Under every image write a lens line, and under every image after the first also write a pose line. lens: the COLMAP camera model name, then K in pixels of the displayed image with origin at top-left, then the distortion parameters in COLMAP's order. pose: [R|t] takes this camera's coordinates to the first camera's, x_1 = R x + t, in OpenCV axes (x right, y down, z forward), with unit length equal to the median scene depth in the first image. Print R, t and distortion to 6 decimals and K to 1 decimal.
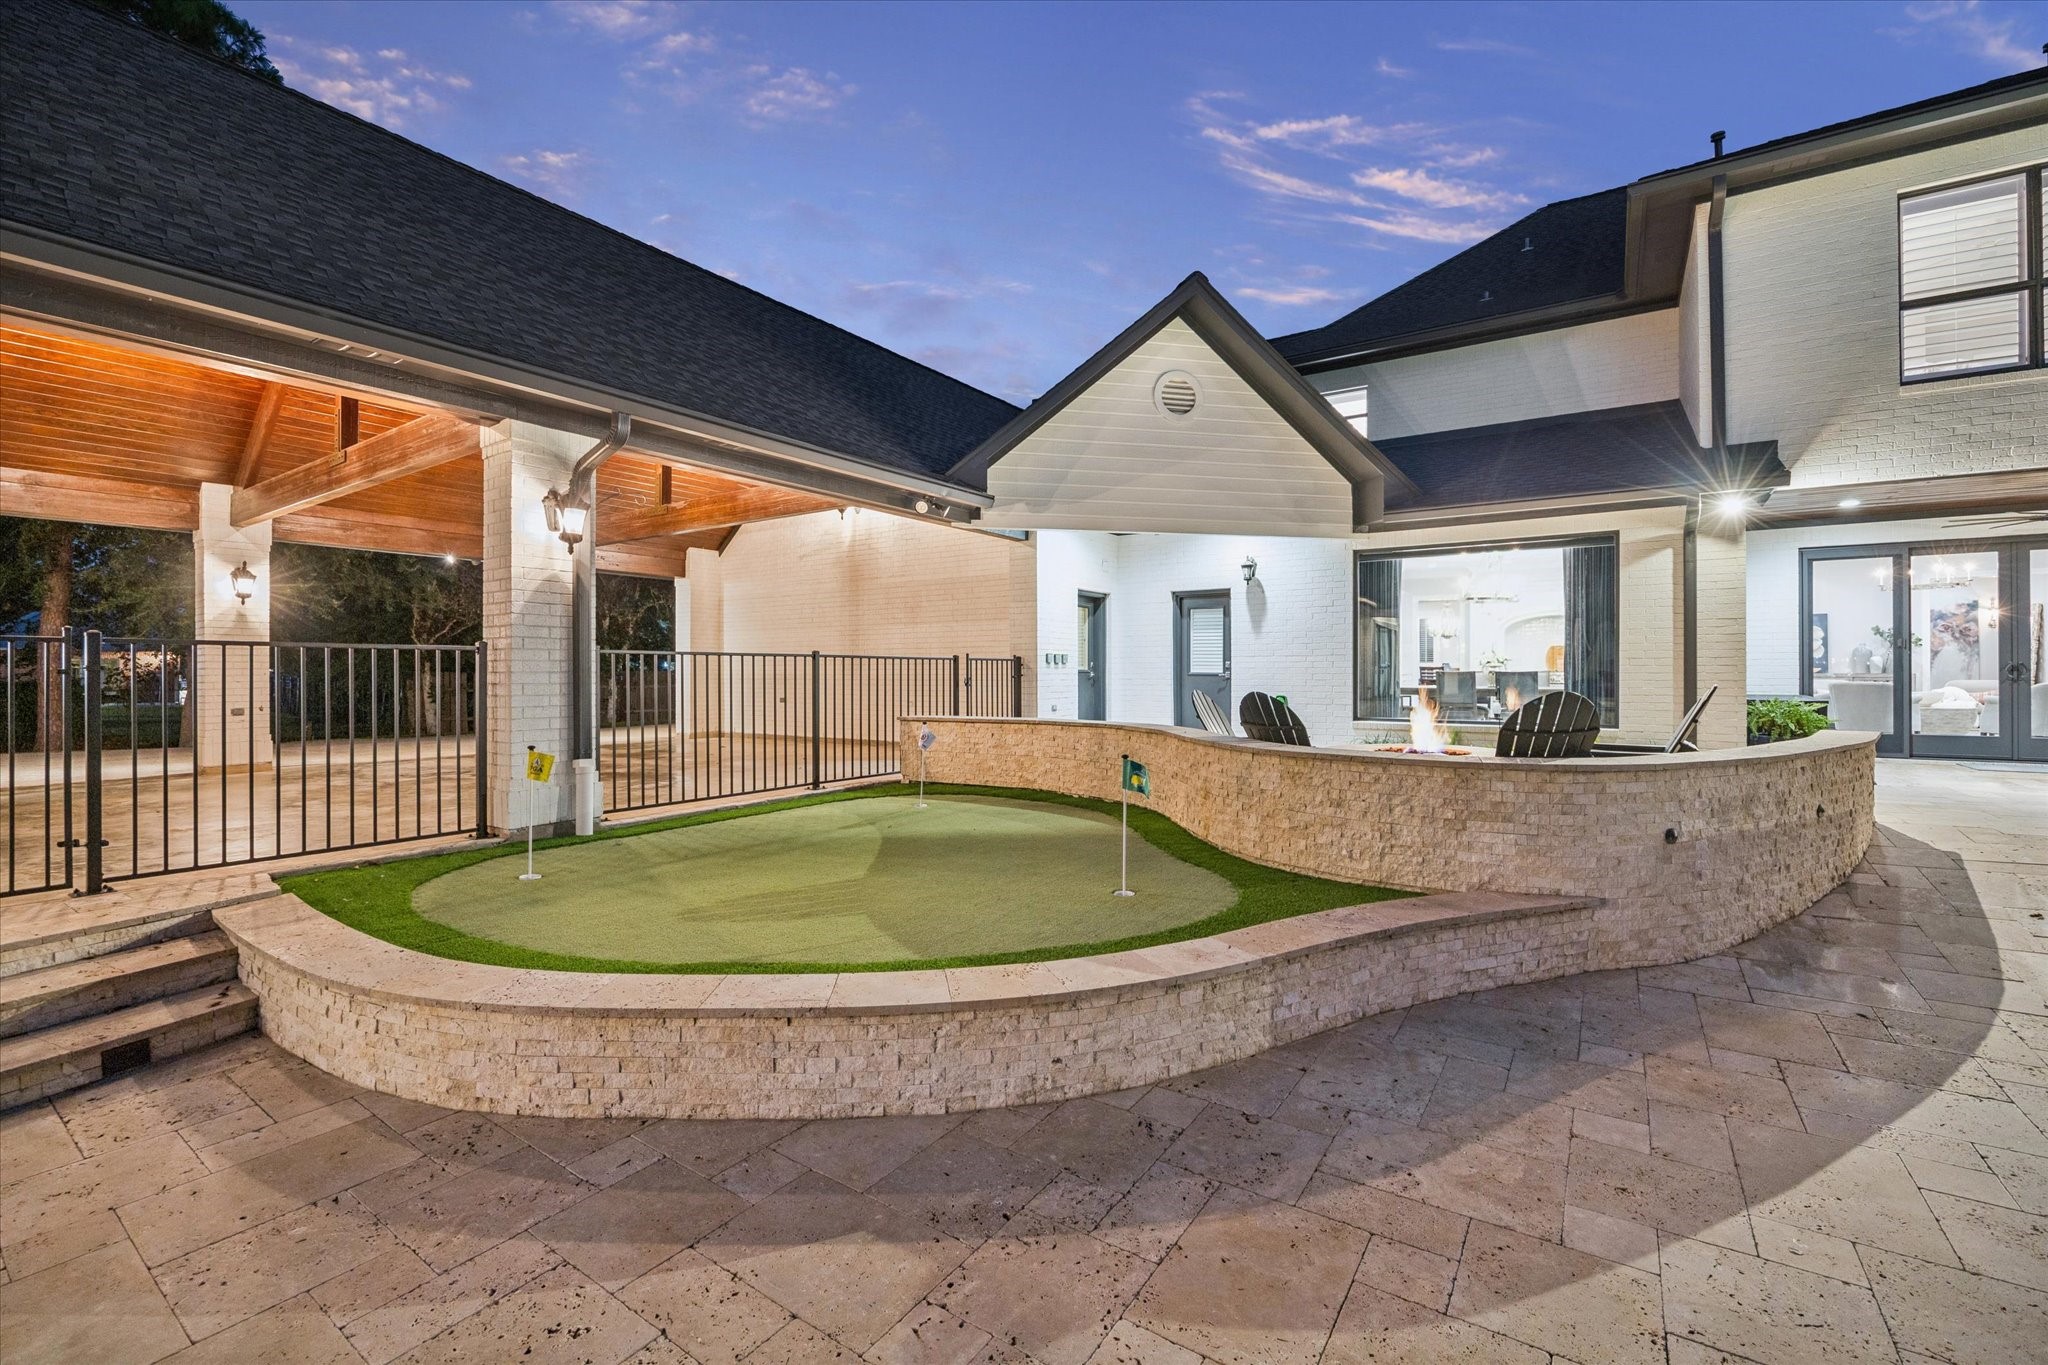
lens RADIAL K [[790.9, 0, 1034.2], [0, 790.9, 678.9], [0, 0, 1]] dist [-0.000258, -0.000148]
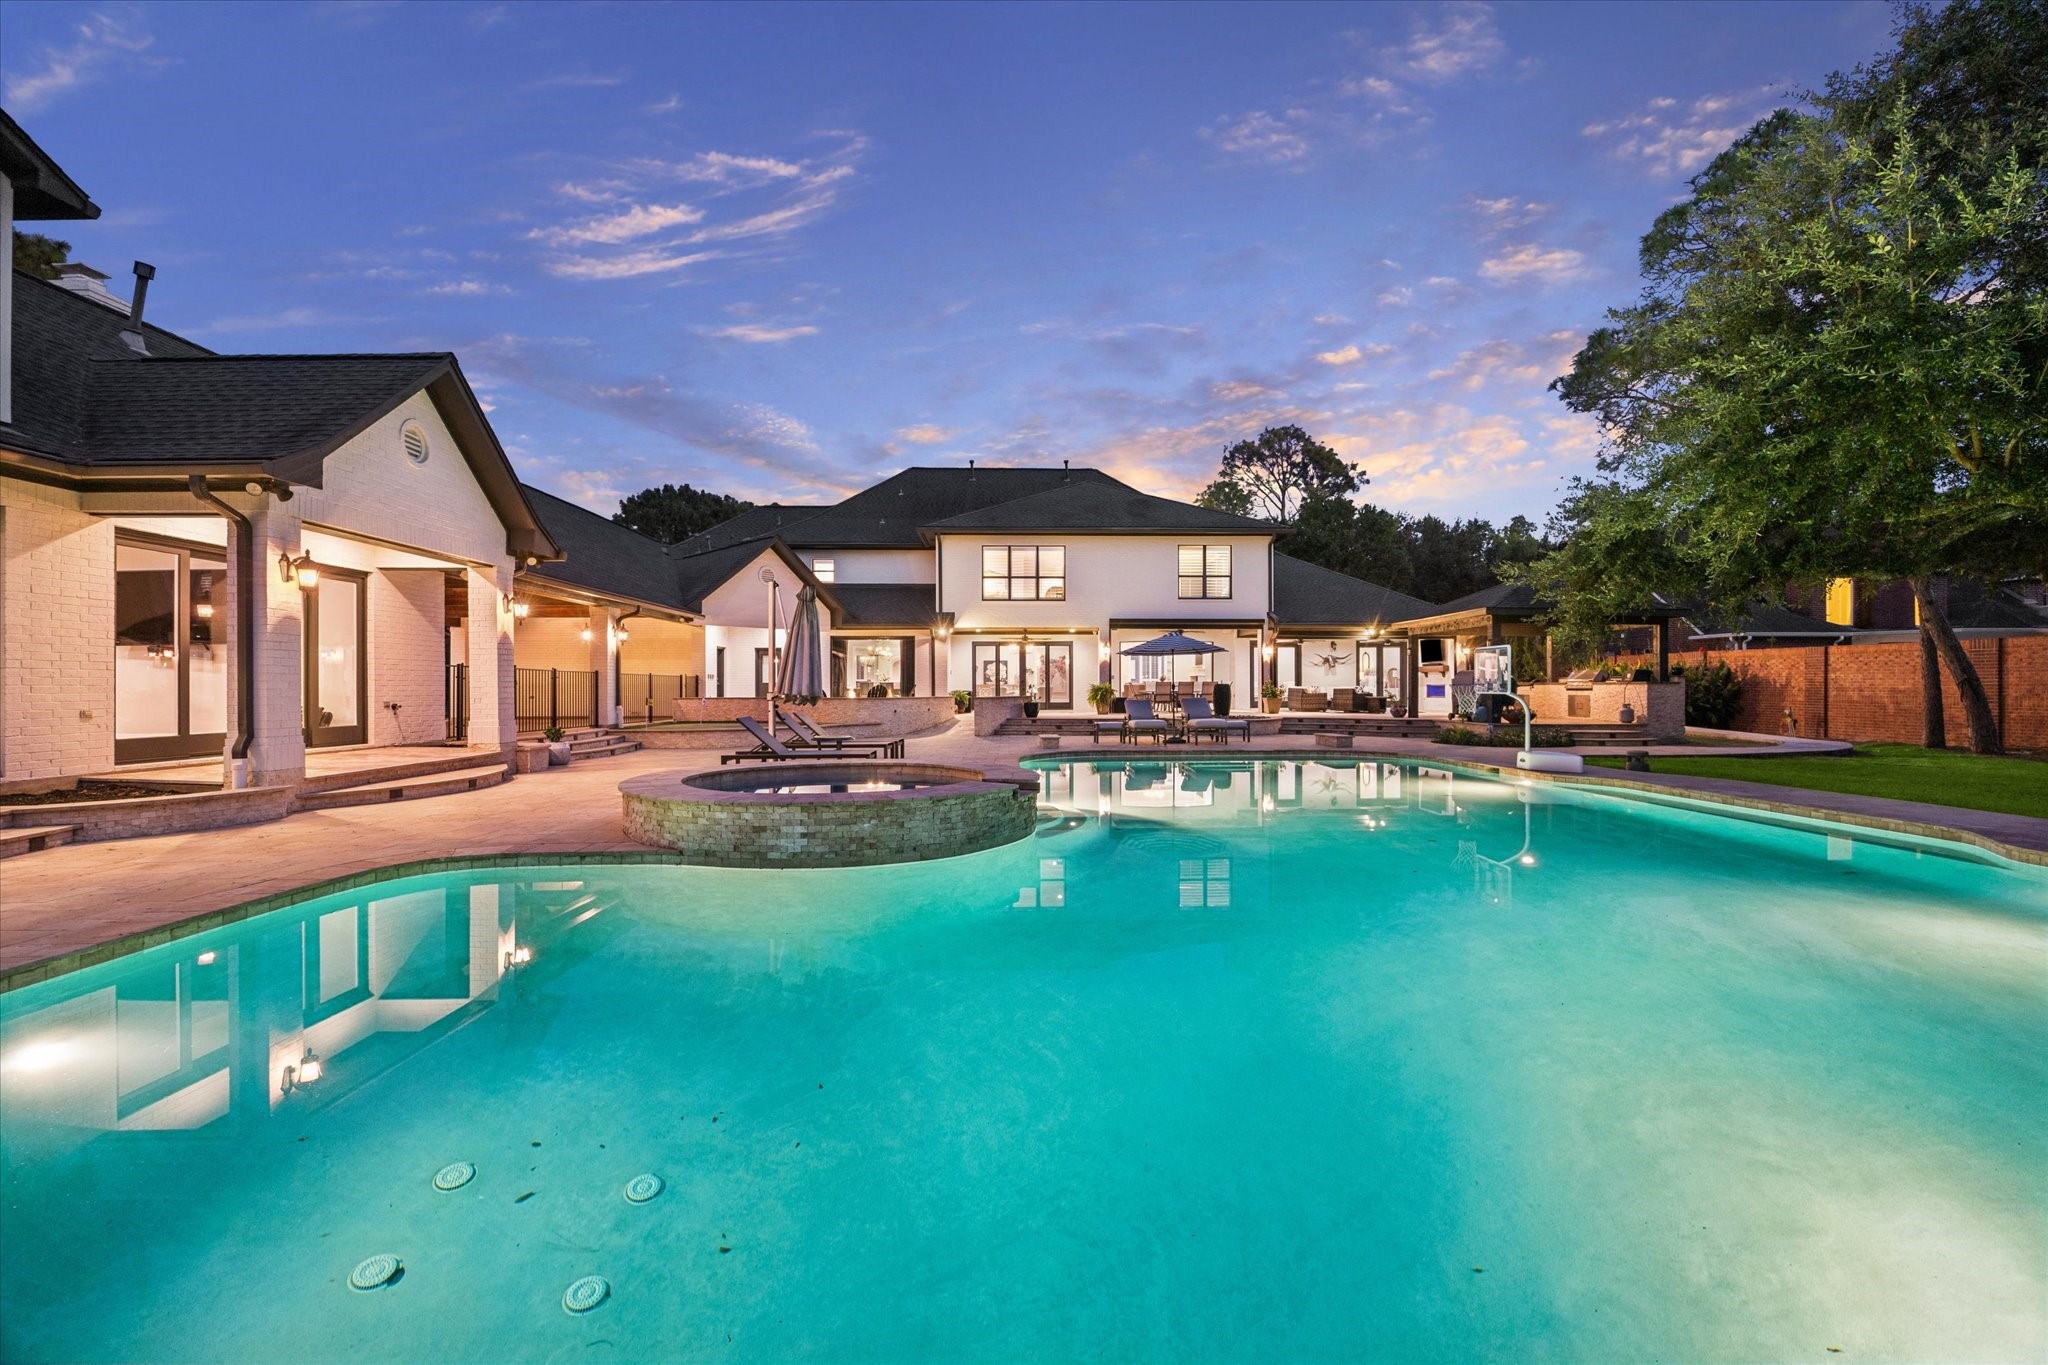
lens RADIAL K [[790.9, 0, 1037.4], [0, 790.9, 690.6], [0, 0, 1]] dist [-0.000258, -0.000148]
pose [[0.787456, -0.003512, 0.616360, -0.776045], [0.005869, 0.999981, -0.001801, 0.031168], [-0.616343, 0.005035, 0.787462, -1.707817]]
